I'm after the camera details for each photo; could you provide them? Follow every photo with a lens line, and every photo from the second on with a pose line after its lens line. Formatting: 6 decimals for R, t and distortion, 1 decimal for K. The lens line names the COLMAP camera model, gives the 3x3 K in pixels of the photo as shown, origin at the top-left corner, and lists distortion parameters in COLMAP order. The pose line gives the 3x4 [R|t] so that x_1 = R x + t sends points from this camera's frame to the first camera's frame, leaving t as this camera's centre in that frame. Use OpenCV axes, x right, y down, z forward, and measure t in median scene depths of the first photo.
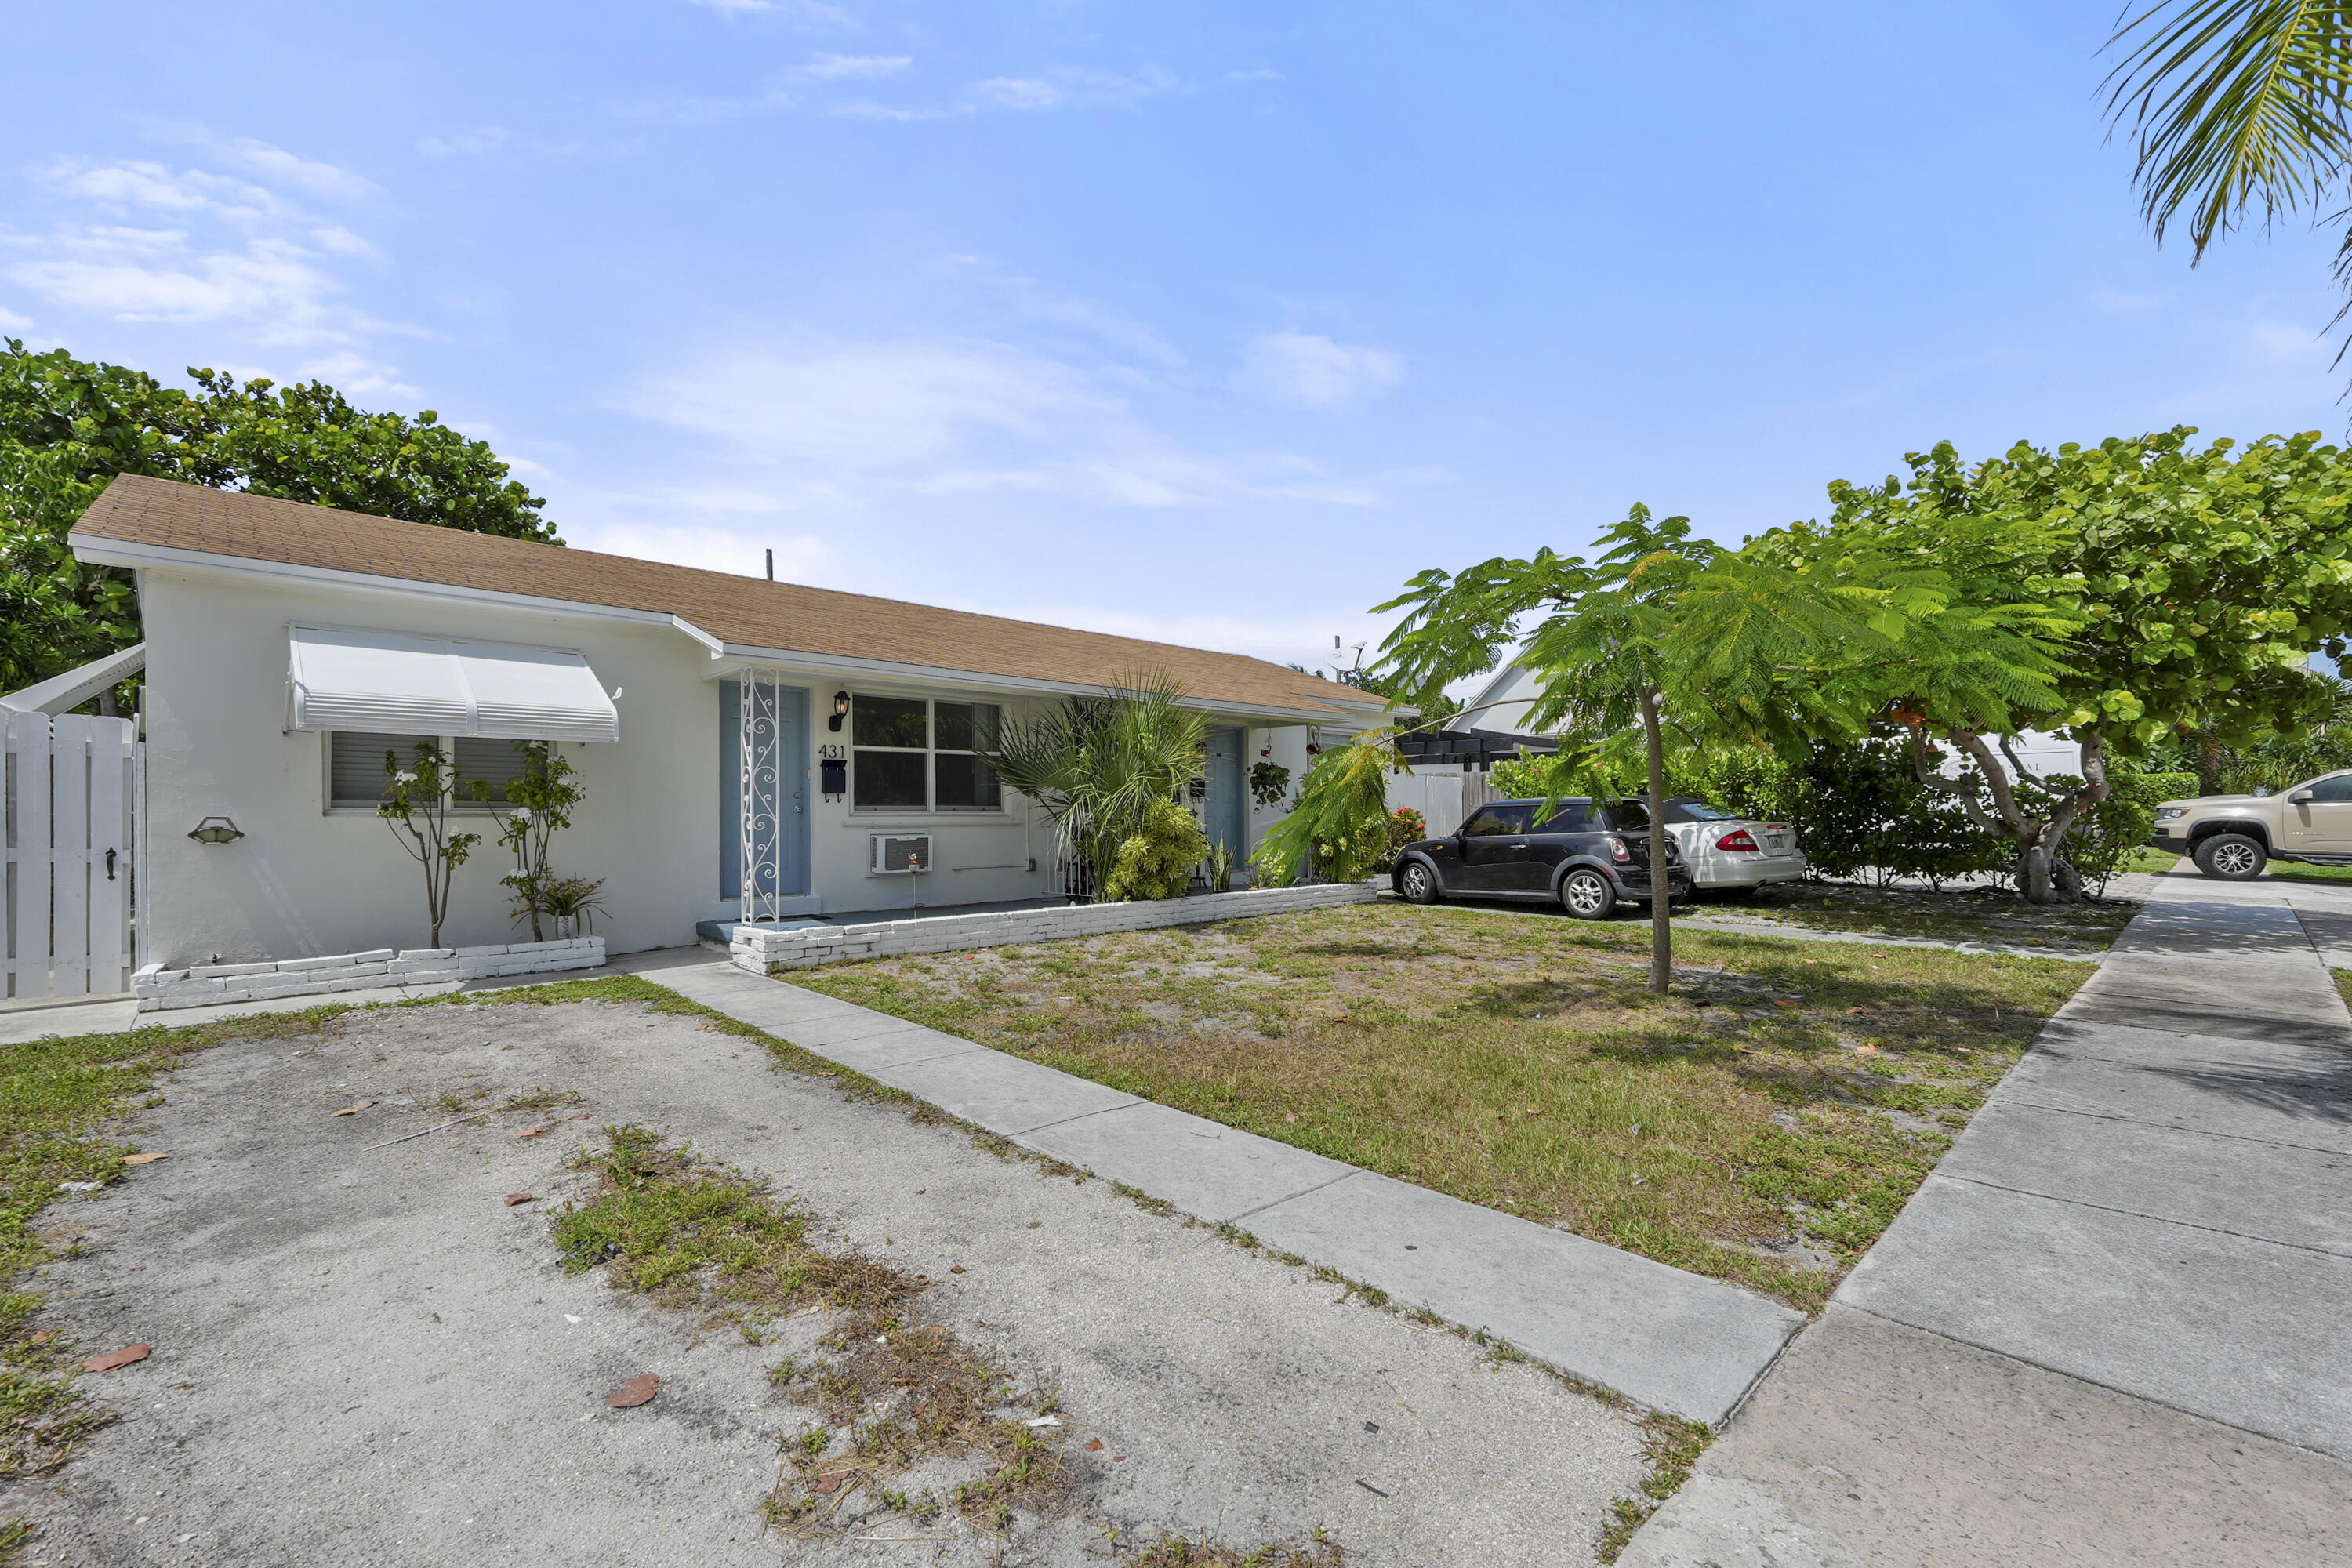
lens RADIAL K [[976.4, 0, 1186.2], [0, 976.4, 790.9], [0, 0, 1]] dist [0.001040, 0.000185]
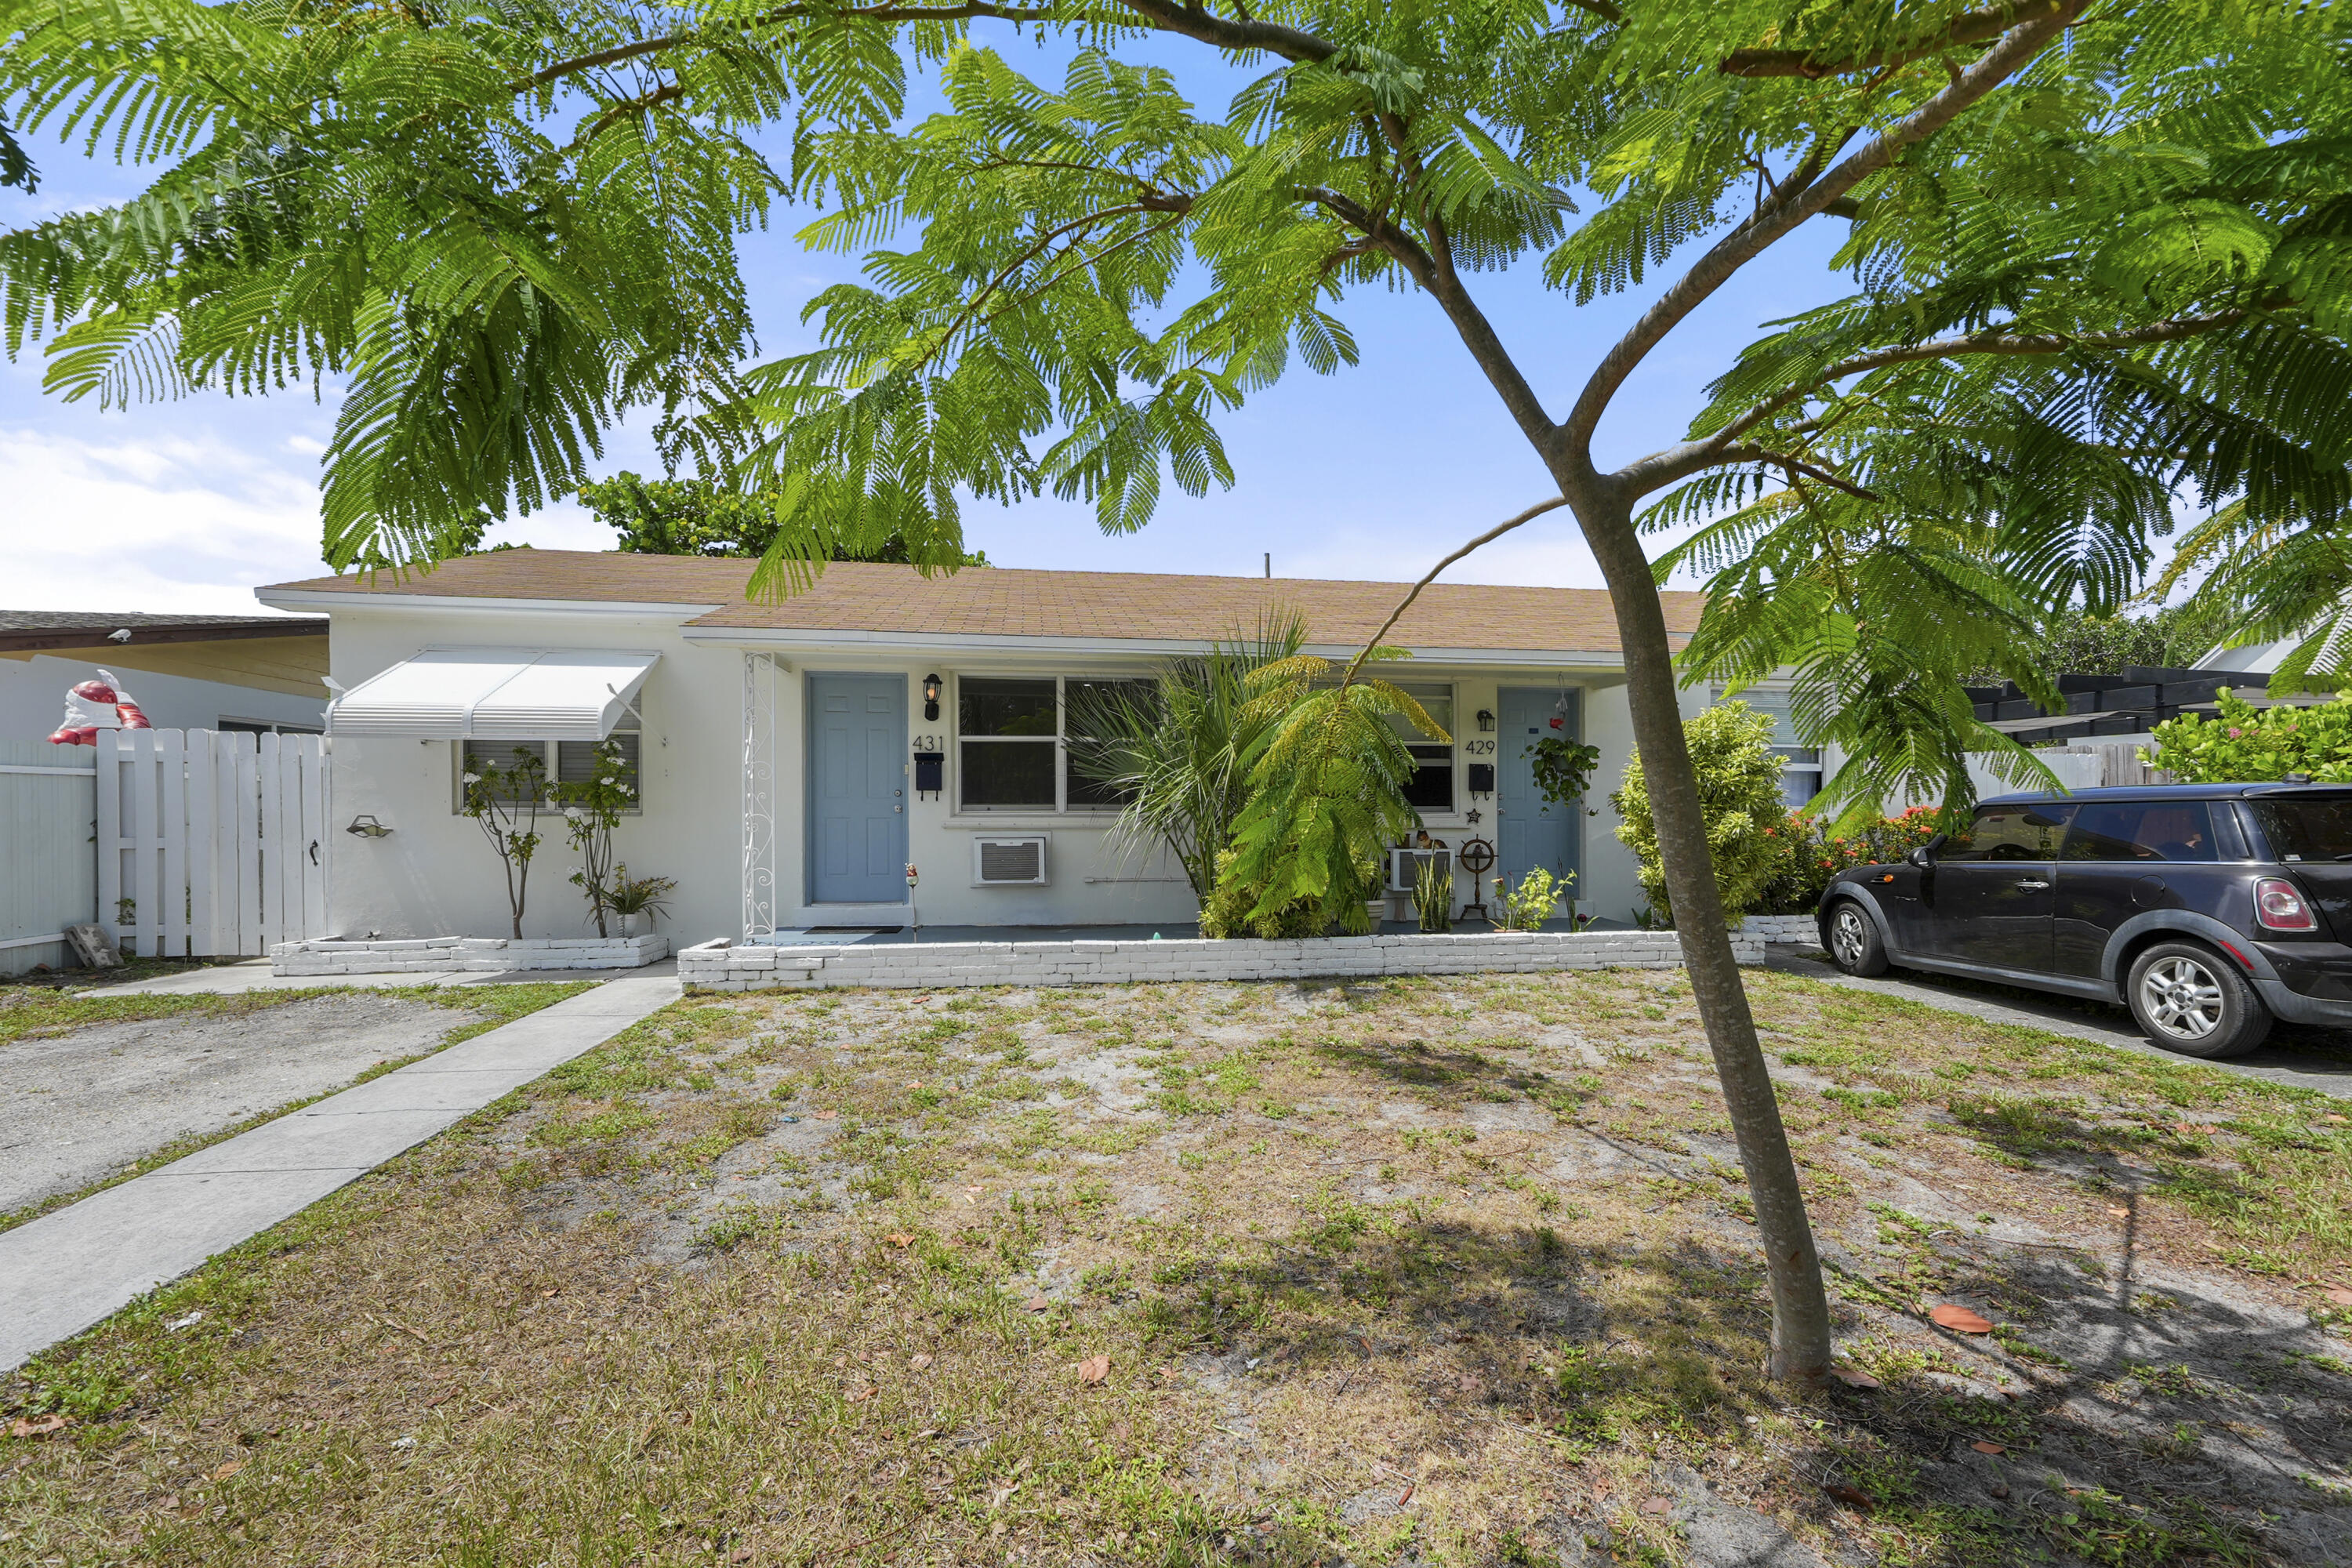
lens RADIAL K [[990.9, 0, 1162.9], [0, 990.9, 805.8], [0, 0, 1]] dist [-0.000334, 0.000100]
pose [[0.811927, 0.000204, -0.583759, 0.322002], [0.010675, 0.999828, 0.015196, 0.004522], [0.583662, -0.018569, 0.811784, 0.382268]]
